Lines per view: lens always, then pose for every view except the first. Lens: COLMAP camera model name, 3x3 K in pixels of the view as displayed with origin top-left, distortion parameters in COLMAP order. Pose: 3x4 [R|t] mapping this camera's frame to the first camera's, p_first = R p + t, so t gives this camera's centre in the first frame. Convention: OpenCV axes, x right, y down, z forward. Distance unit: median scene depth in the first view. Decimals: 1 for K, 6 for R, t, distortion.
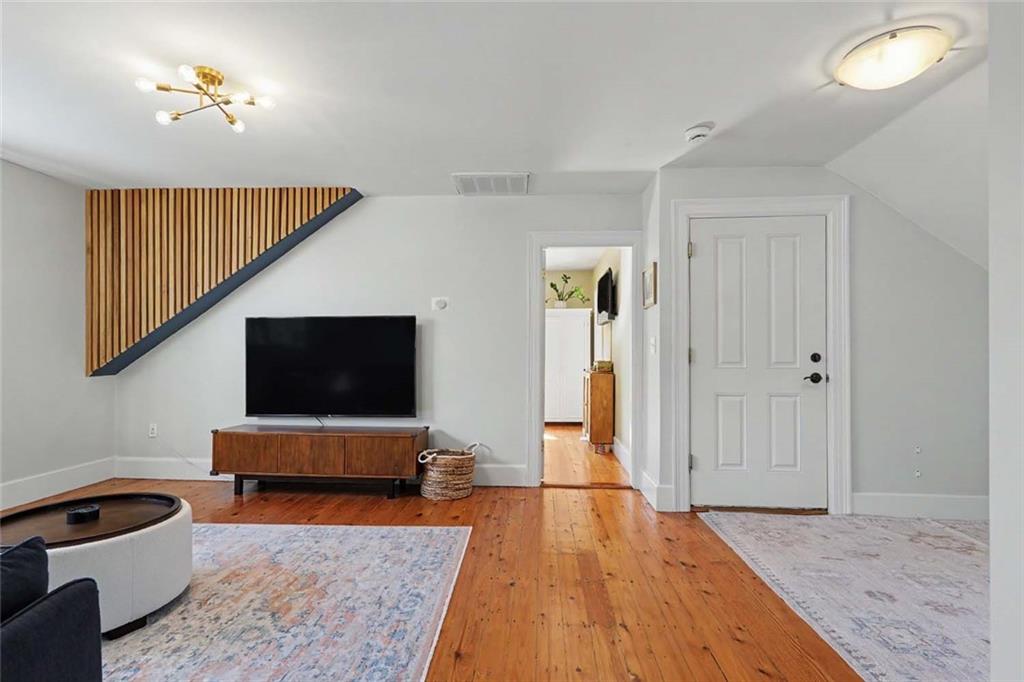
lens RADIAL K [[491.2, 0, 510.4], [0, 491.2, 342.7], [0, 0, 1]] dist [-0.000772, -0.000558]
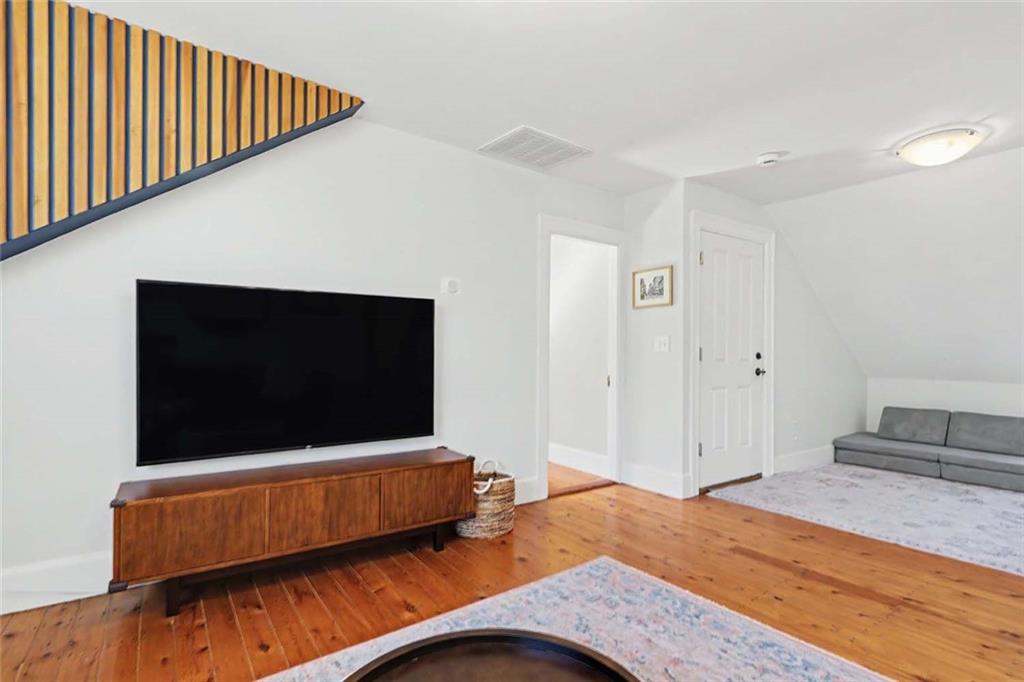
lens RADIAL K [[491.2, 0, 515.8], [0, 491.2, 348.0], [0, 0, 1]] dist [-0.000772, -0.000558]
pose [[0.780327, 0.009696, 0.625296, -0.615699], [-0.021919, 0.999689, 0.011852, 0.007805], [-0.624987, -0.022955, 0.780298, 0.371396]]
